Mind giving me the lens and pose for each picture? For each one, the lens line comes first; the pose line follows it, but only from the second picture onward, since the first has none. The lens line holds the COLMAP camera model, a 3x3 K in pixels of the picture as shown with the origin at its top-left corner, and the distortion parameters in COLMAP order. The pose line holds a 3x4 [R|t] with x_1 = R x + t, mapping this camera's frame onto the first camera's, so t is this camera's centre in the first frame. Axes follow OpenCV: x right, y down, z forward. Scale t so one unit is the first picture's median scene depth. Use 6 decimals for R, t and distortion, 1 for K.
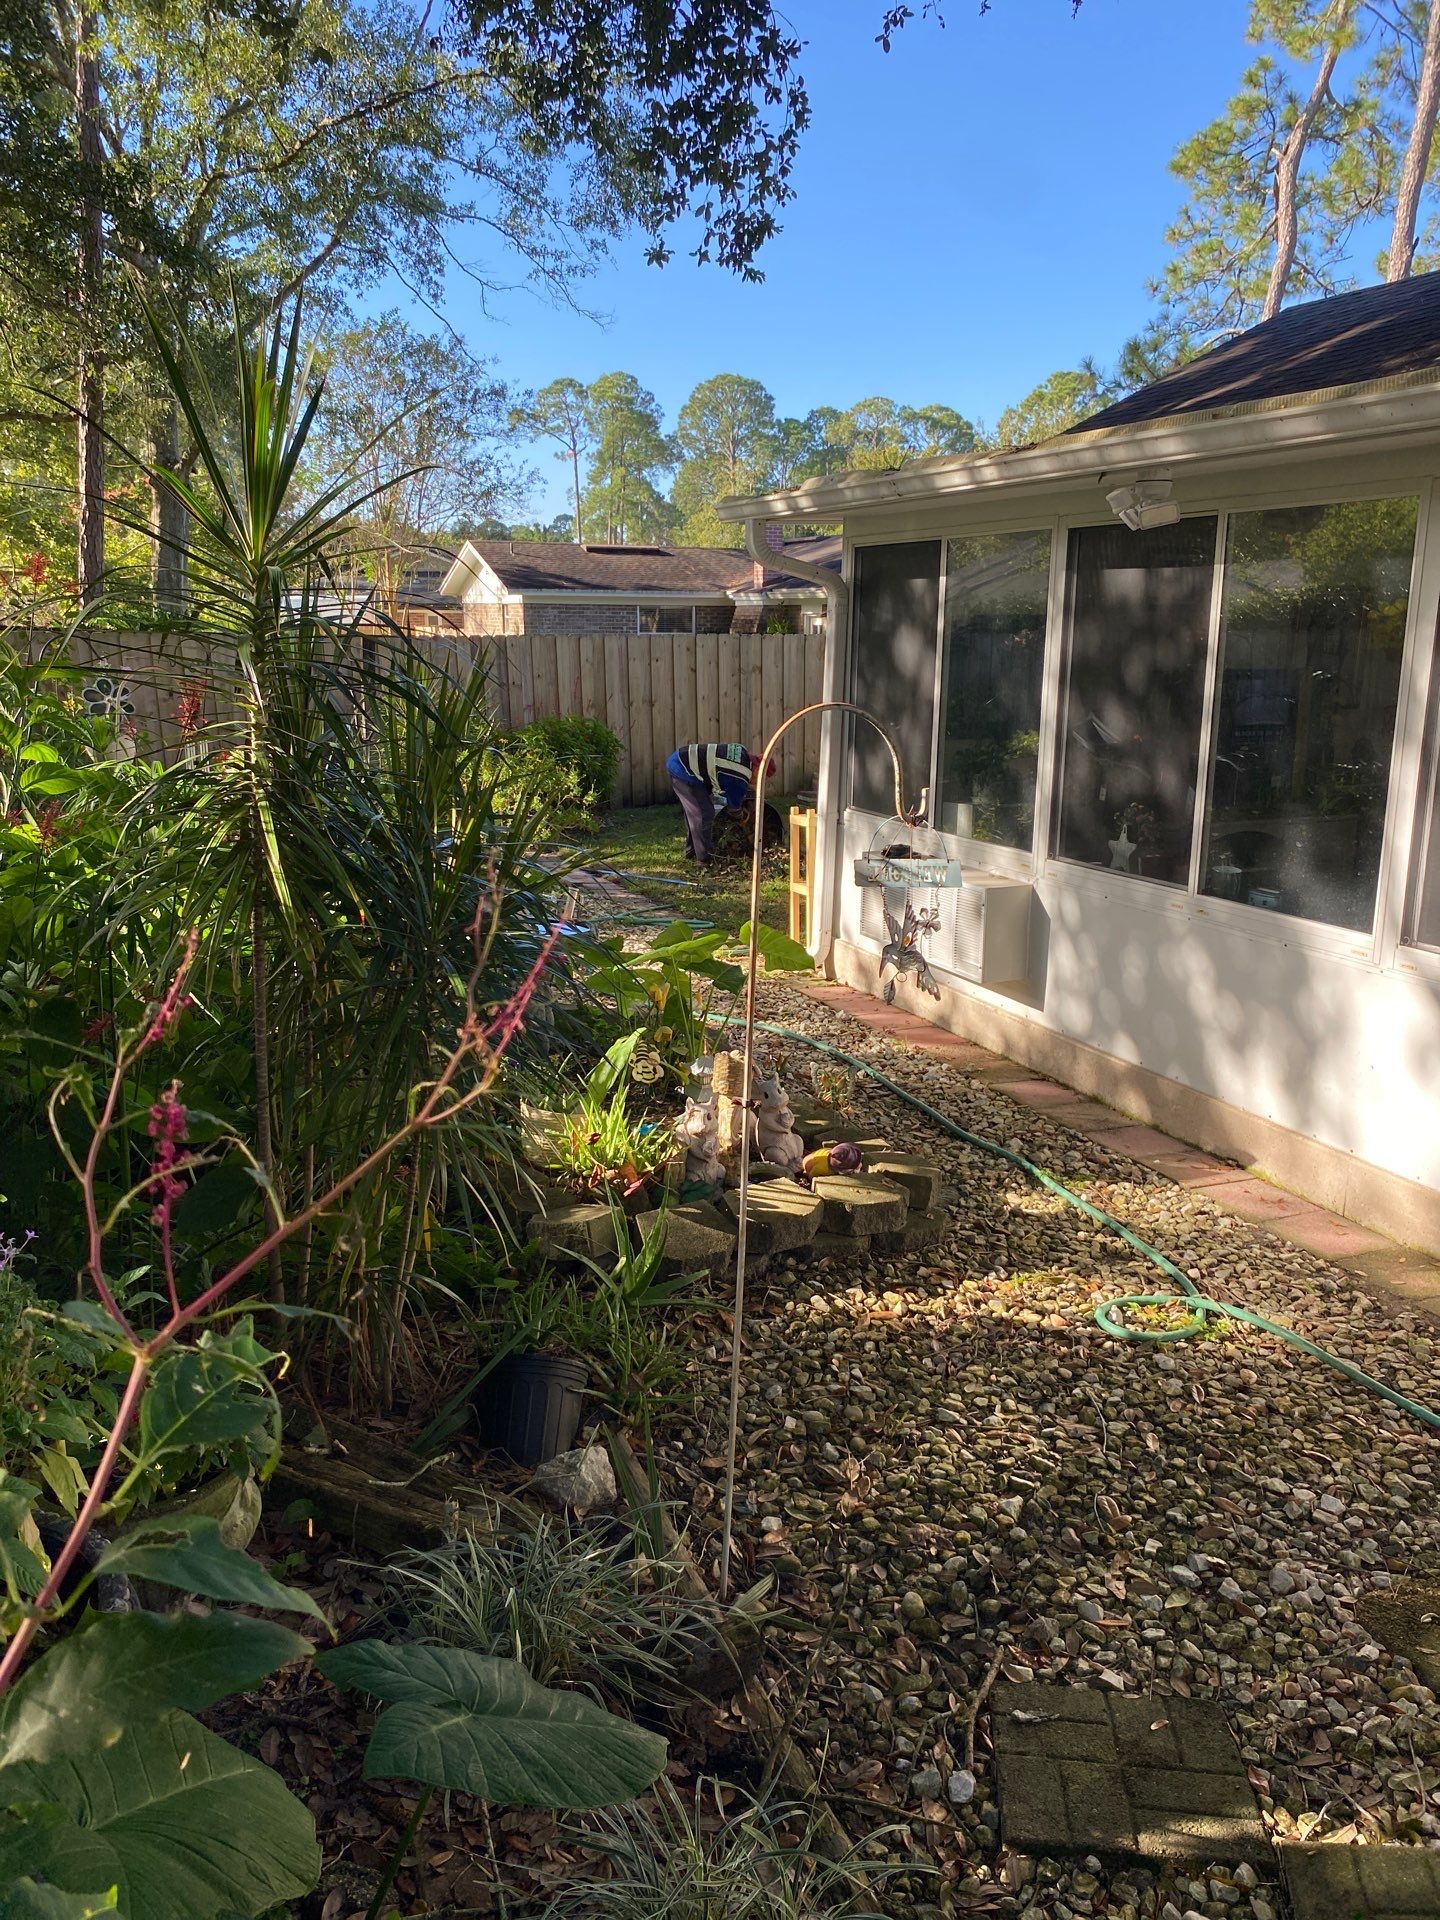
lens RADIAL K [[1473.4, 0, 720.2], [0, 1473.4, 956.2], [0, 0, 1]] dist [0.036471, -0.056752]
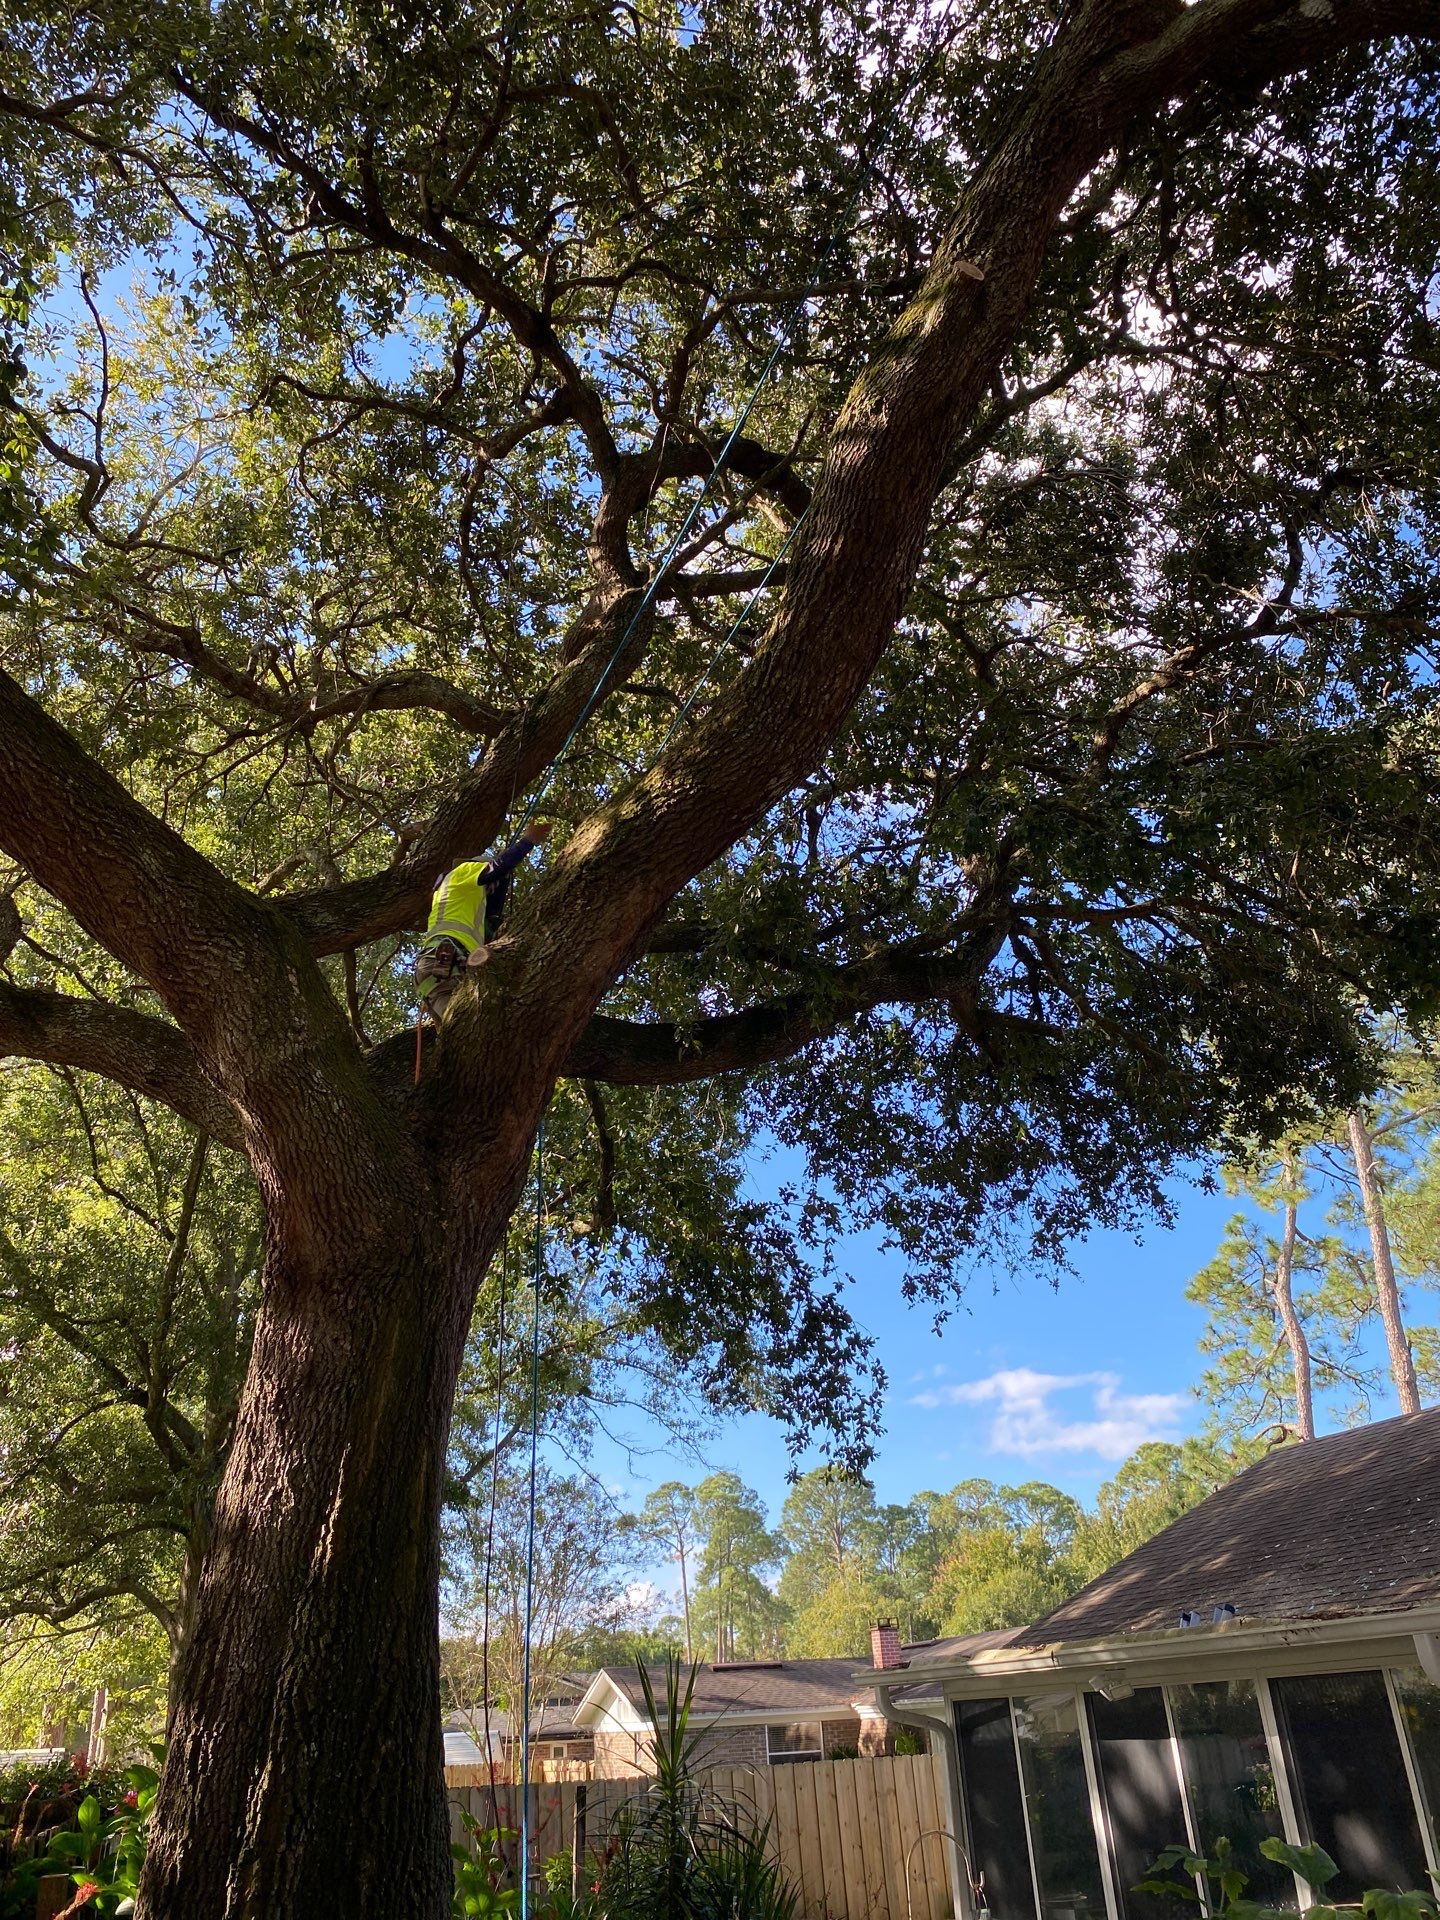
lens RADIAL K [[1482.8, 0, 721.7], [0, 1482.8, 945.0], [0, 0, 1]] dist [0.005085, -0.013158]
pose [[0.995903, -0.083192, -0.035444, -0.004385], [0.040052, 0.757220, -0.651931, 0.019316], [0.081074, 0.647841, 0.757449, -0.117961]]
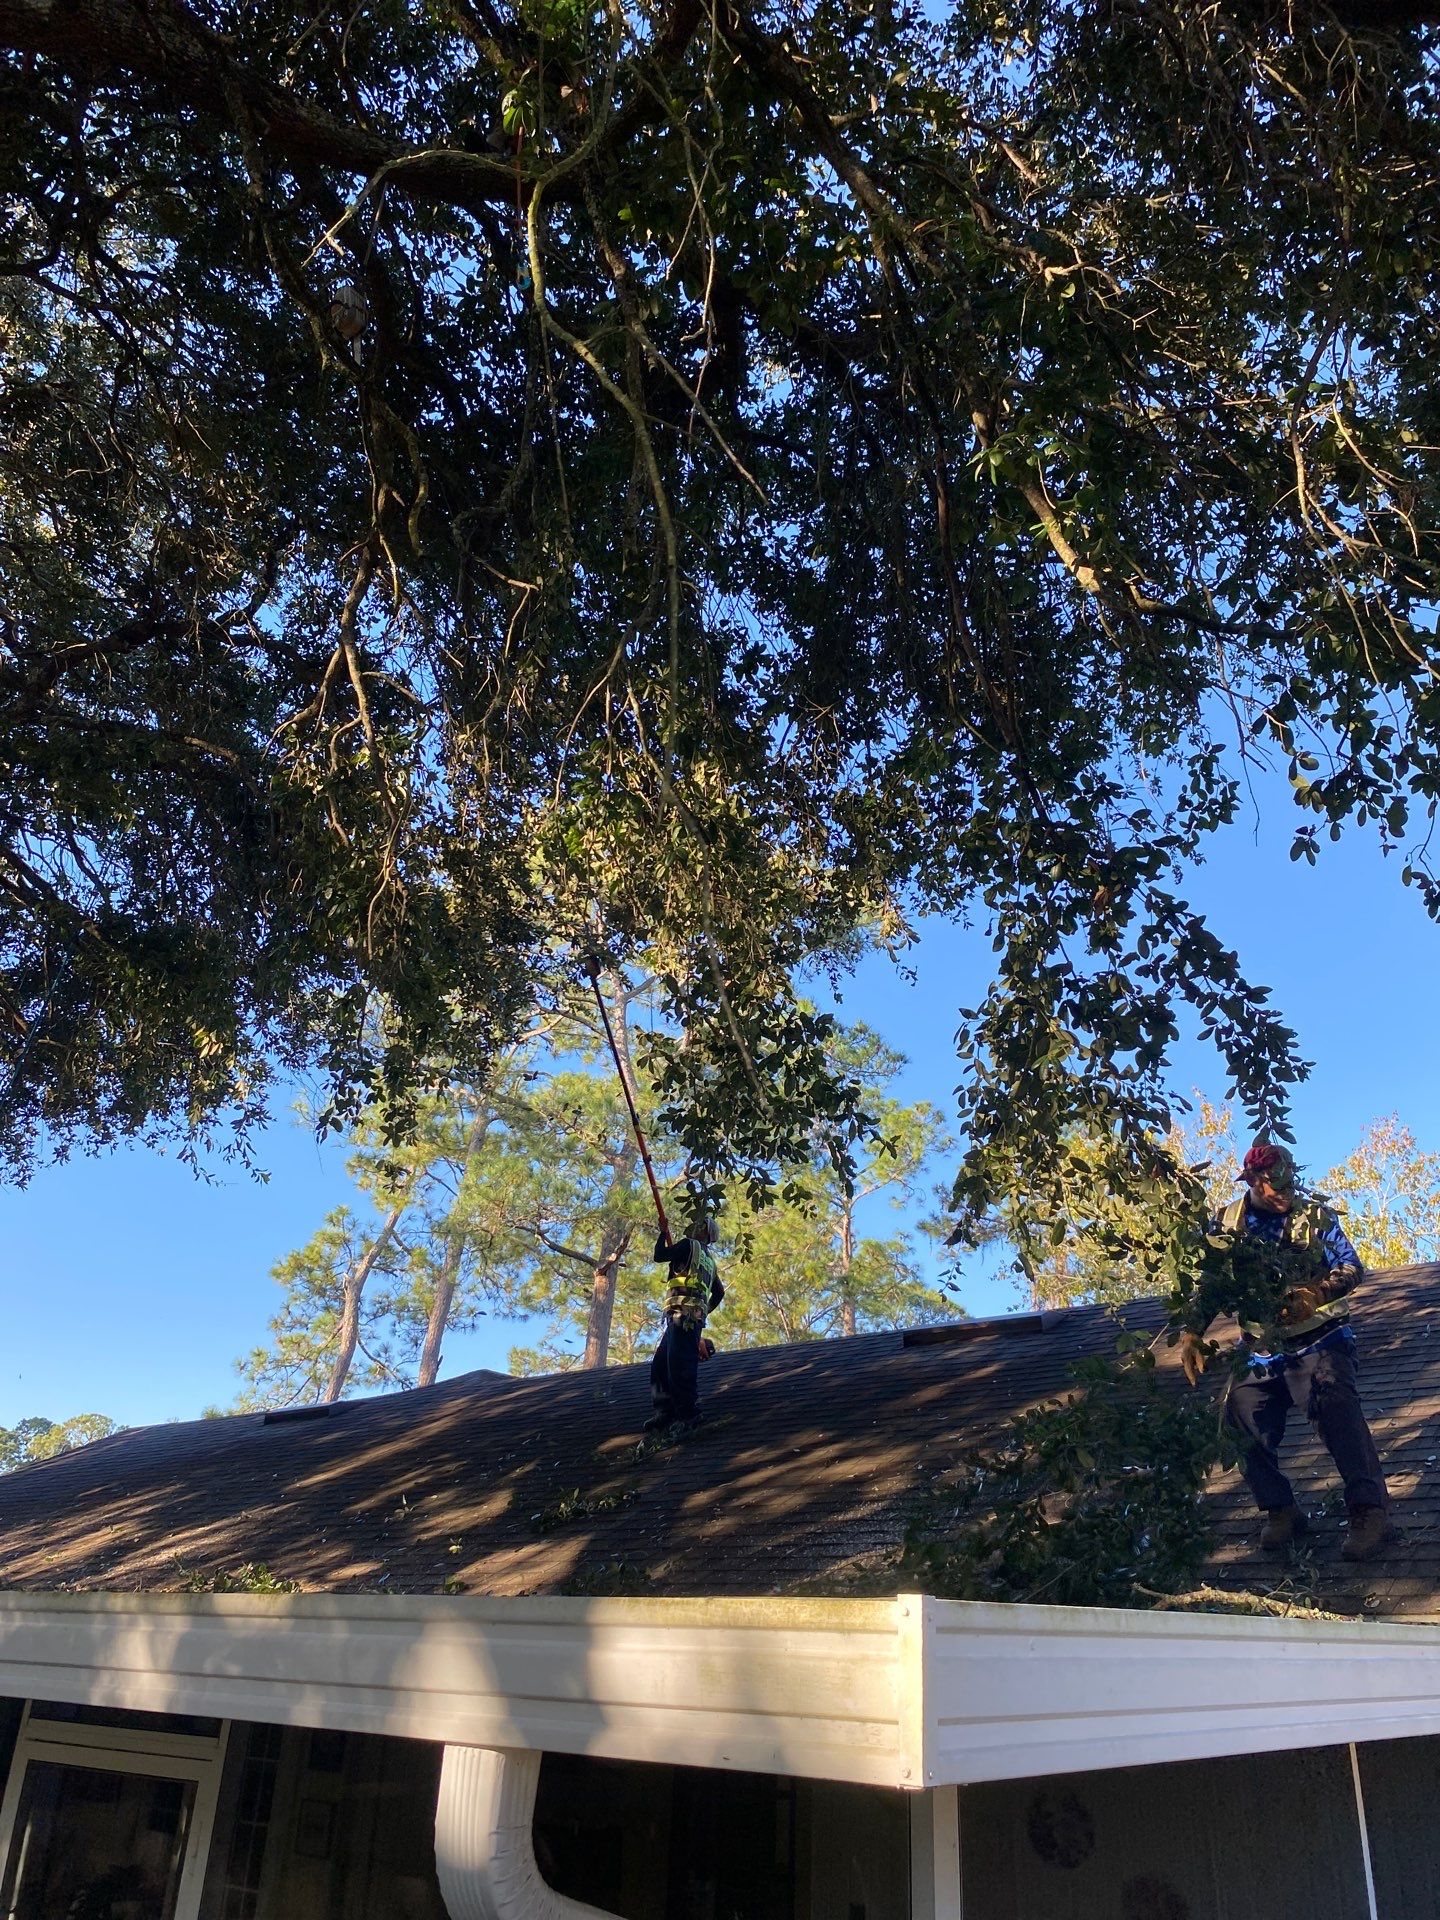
lens RADIAL K [[1473.4, 0, 720.2], [0, 1473.4, 956.2], [0, 0, 1]] dist [0.036471, -0.056752]
pose [[0.895824, 0.224635, 0.383456, 0.104884], [0.062166, 0.791020, -0.608624, 0.021863], [-0.440039, 0.569058, 0.694650, -0.143602]]
